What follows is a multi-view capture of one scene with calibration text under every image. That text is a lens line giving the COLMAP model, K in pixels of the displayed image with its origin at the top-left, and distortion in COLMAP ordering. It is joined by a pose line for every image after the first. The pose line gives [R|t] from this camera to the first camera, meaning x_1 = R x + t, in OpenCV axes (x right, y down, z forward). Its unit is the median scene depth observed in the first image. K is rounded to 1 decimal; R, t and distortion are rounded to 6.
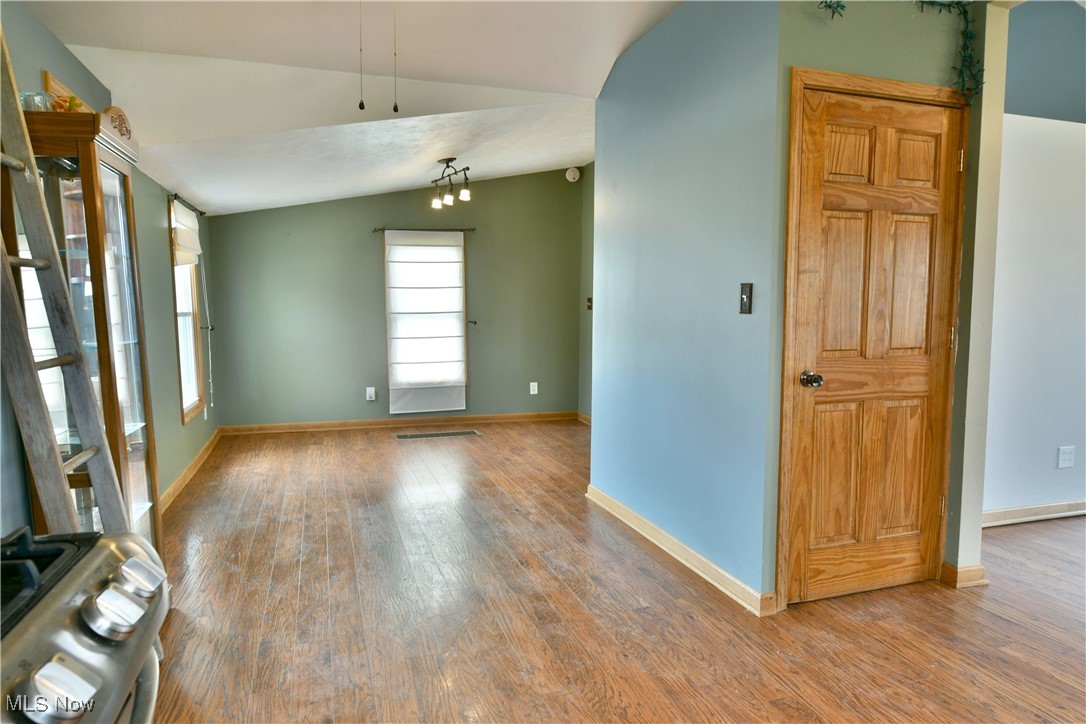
lens RADIAL K [[675.4, 0, 533.9], [0, 675.4, 361.9], [0, 0, 1]] dist [-0.009750, -0.006596]
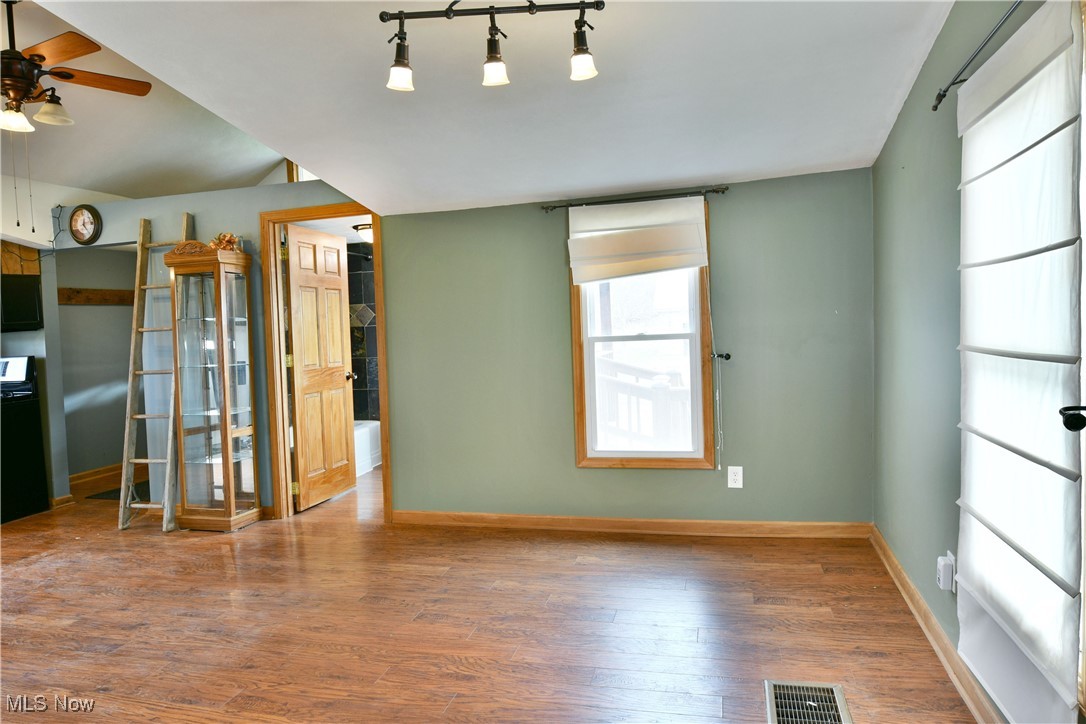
lens RADIAL K [[675.4, 0, 539.0], [0, 675.4, 349.1], [0, 0, 1]] dist [-0.009750, -0.006596]
pose [[-0.543877, 0.057818, -0.837171, 0.365989], [-0.020380, 0.996419, 0.082056, -0.210582], [0.838918, 0.061690, -0.540751, 2.409167]]
